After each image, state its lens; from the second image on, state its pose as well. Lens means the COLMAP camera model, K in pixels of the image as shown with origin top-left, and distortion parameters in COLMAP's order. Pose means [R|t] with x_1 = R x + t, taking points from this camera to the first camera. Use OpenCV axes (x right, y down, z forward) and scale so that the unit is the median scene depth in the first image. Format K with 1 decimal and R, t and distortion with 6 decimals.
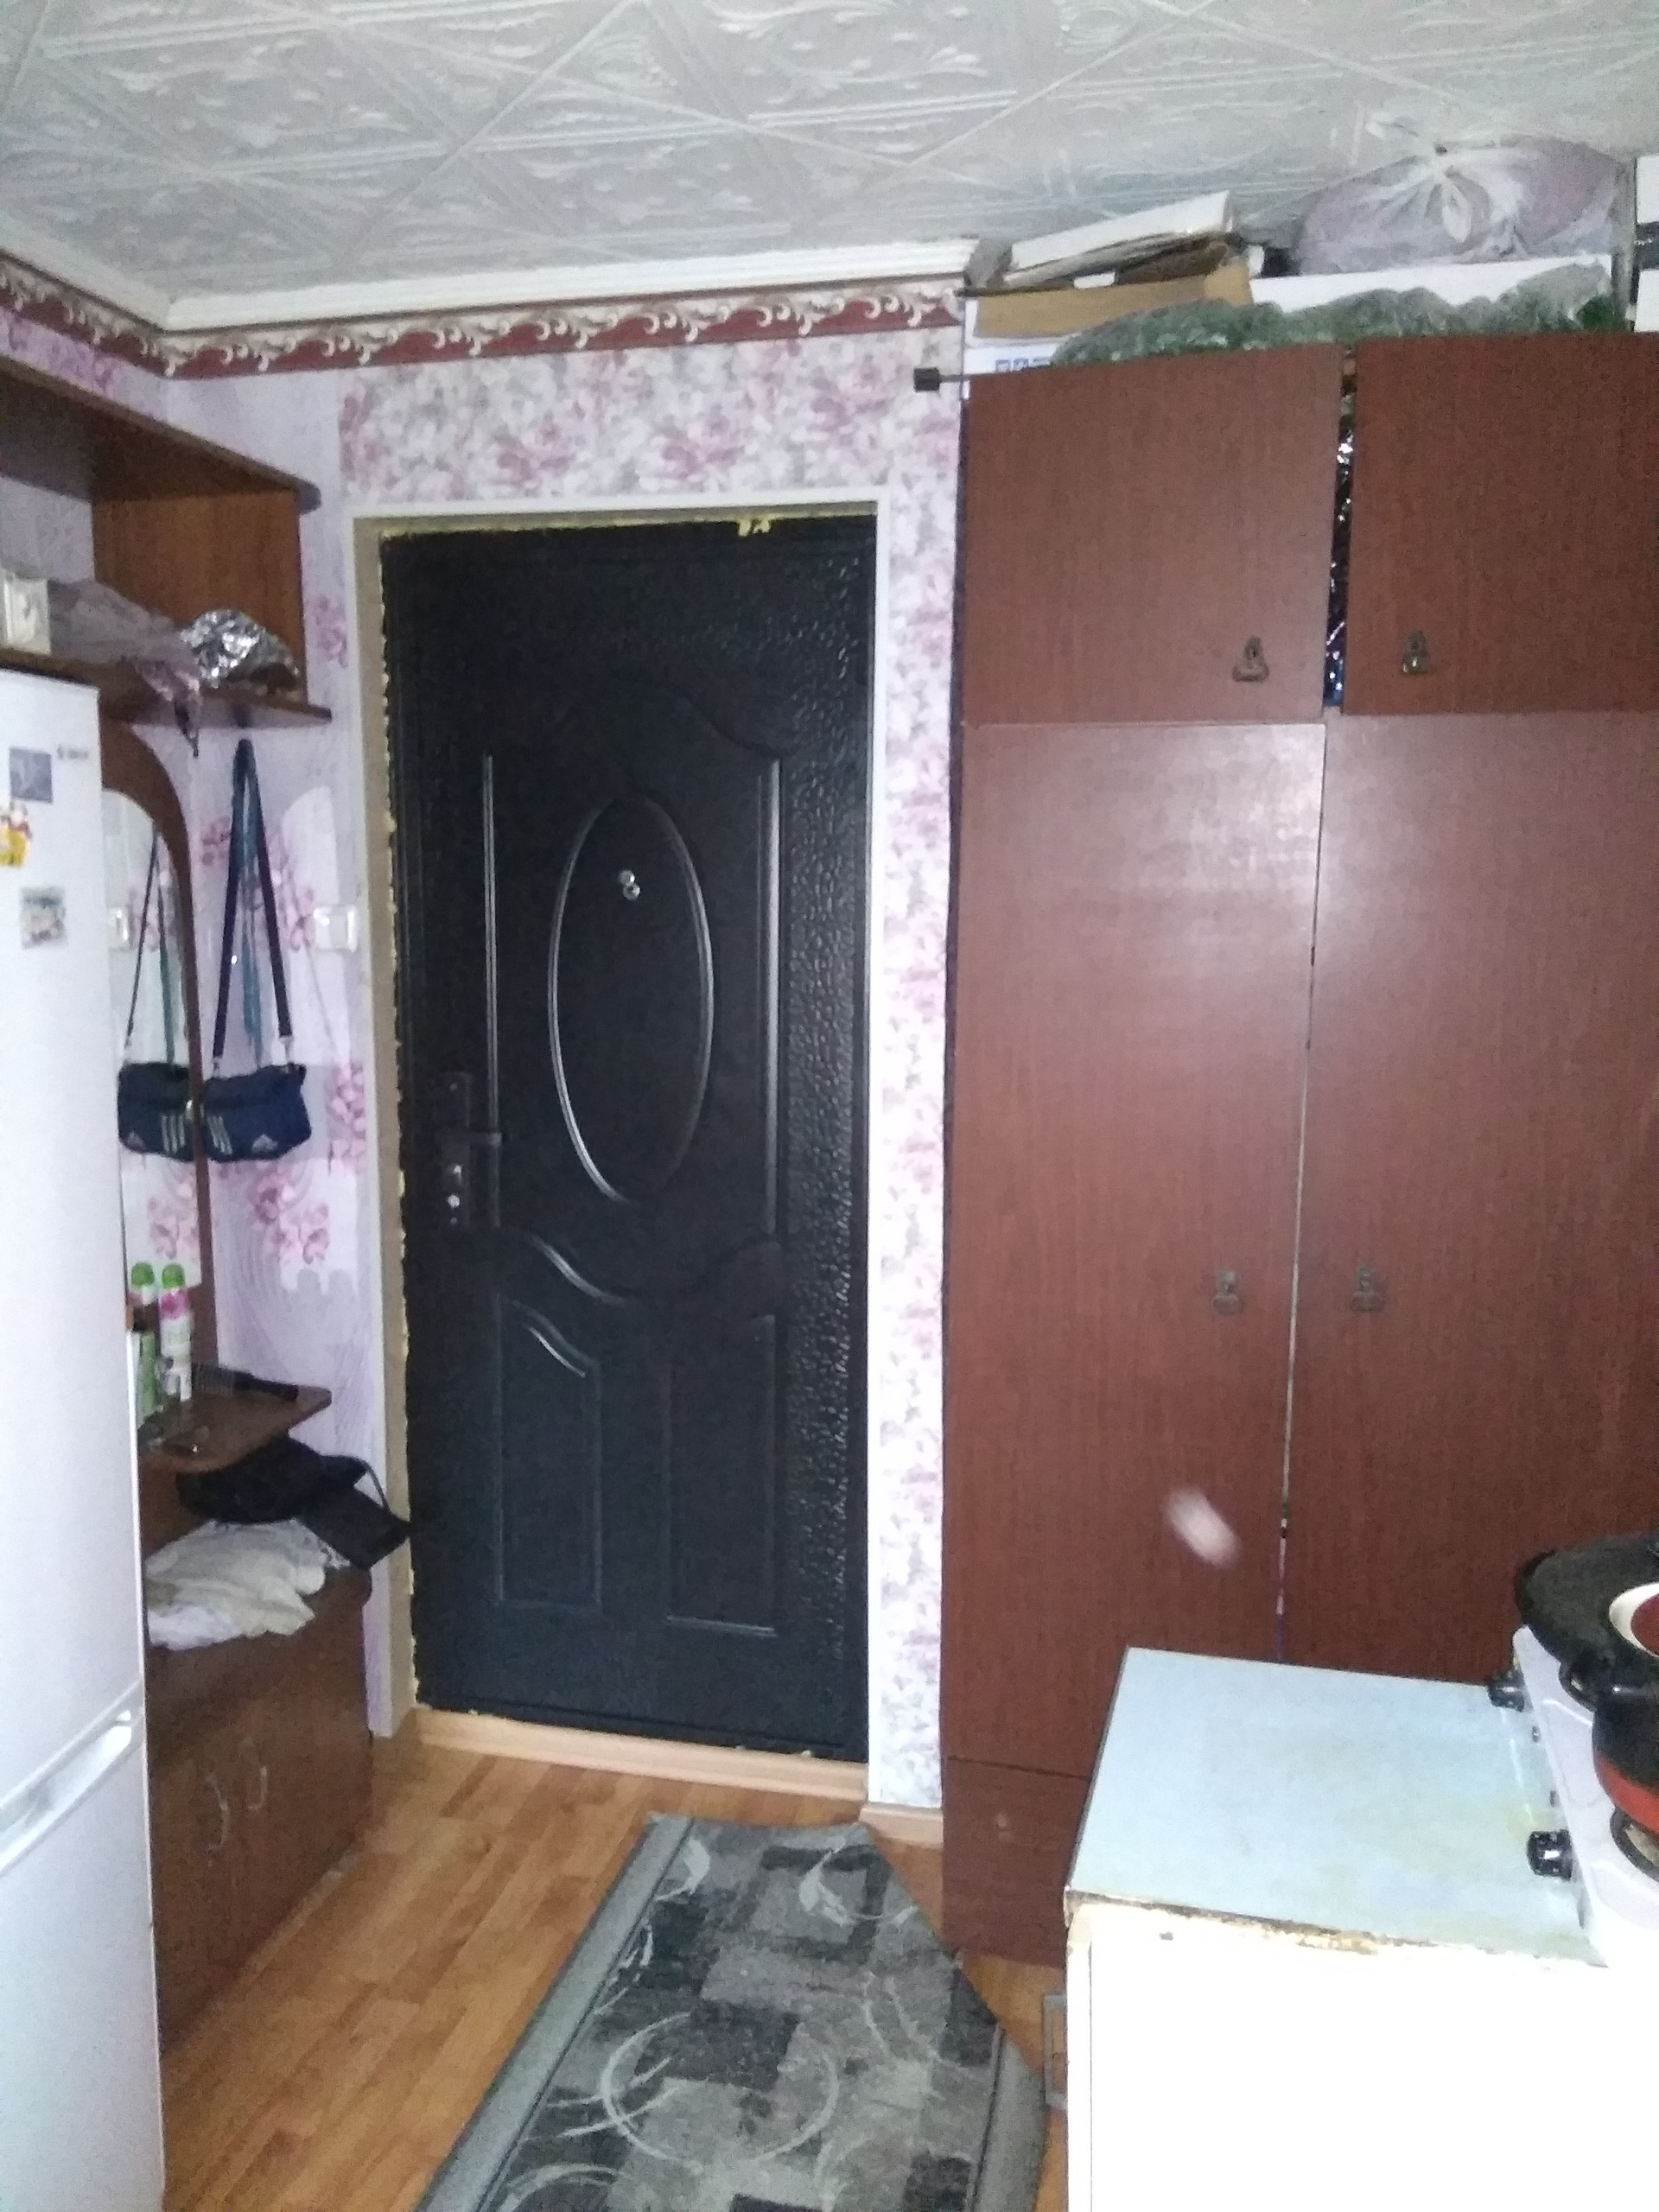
lens RADIAL K [[1779.1, 0, 832.2], [0, 1779.1, 1110.8], [0, 0, 1]] dist [0.052294, -0.054382]
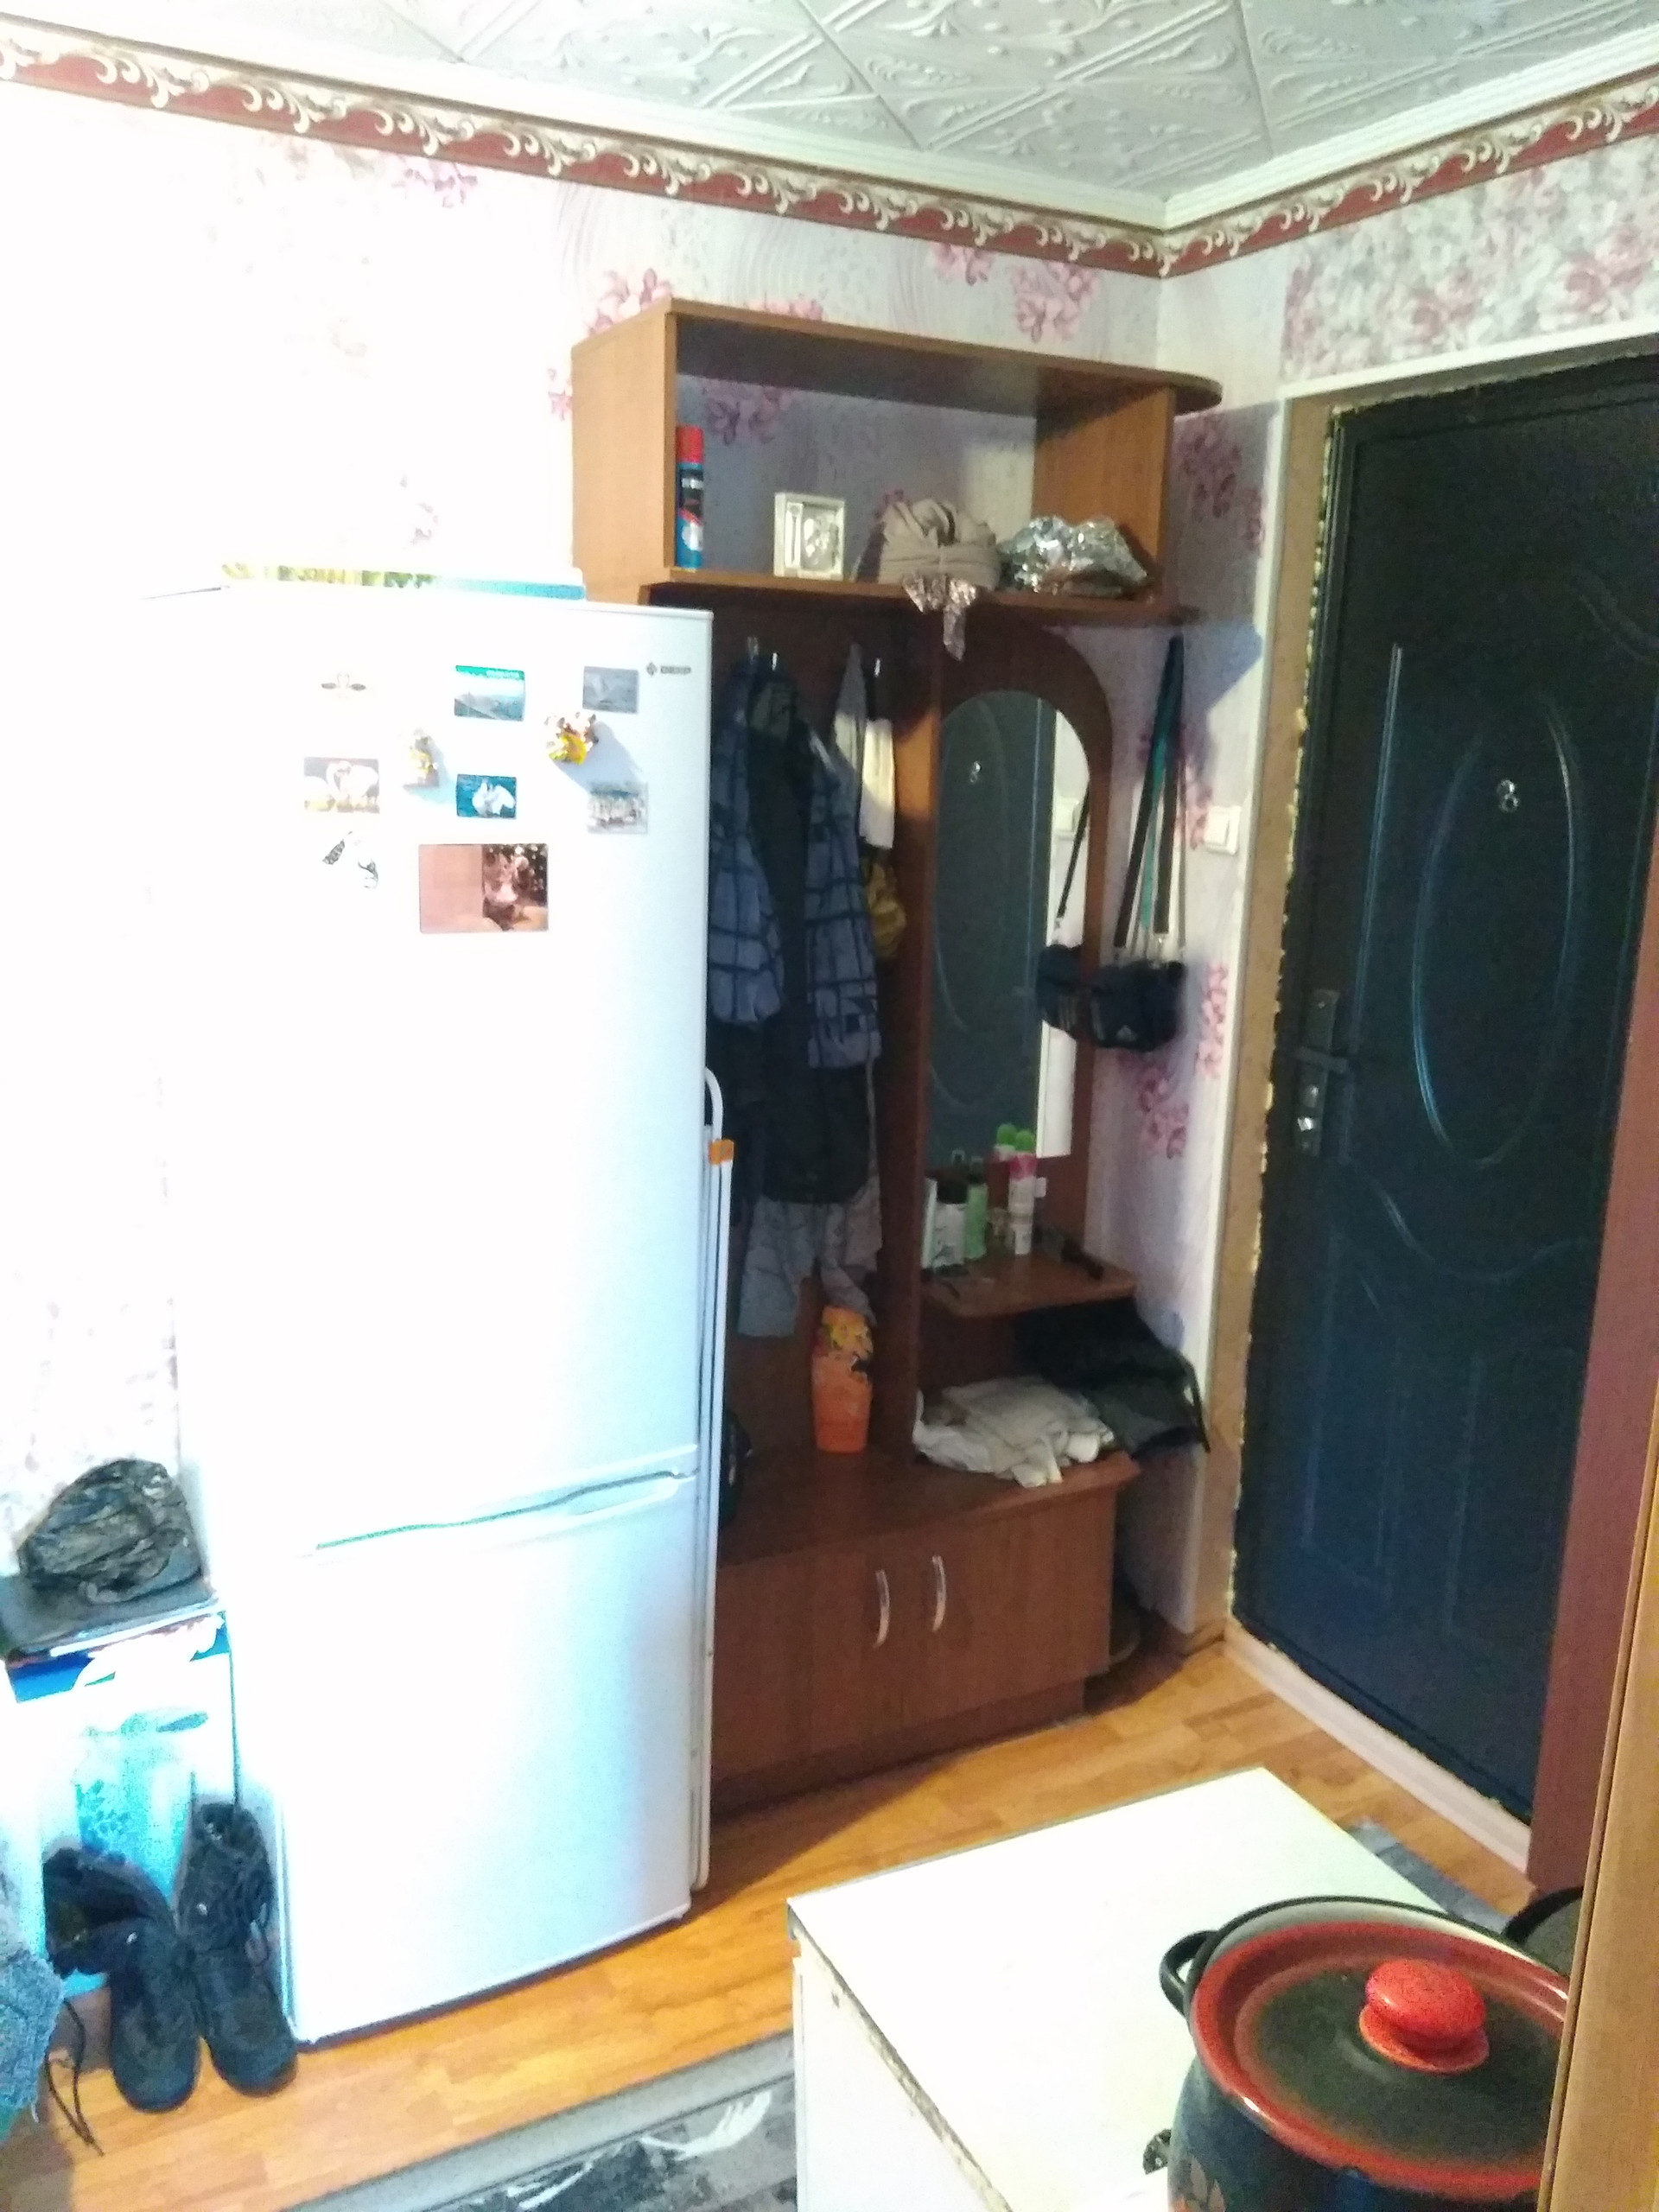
lens RADIAL K [[1817.9, 0, 836.3], [0, 1817.9, 1112.3], [0, 0, 1]] dist [0.070848, -0.116645]
pose [[0.671491, 0.173183, -0.720492, 0.351754], [-0.127588, 0.984806, 0.117805, -0.041869], [0.729946, 0.012822, 0.683384, 0.164272]]
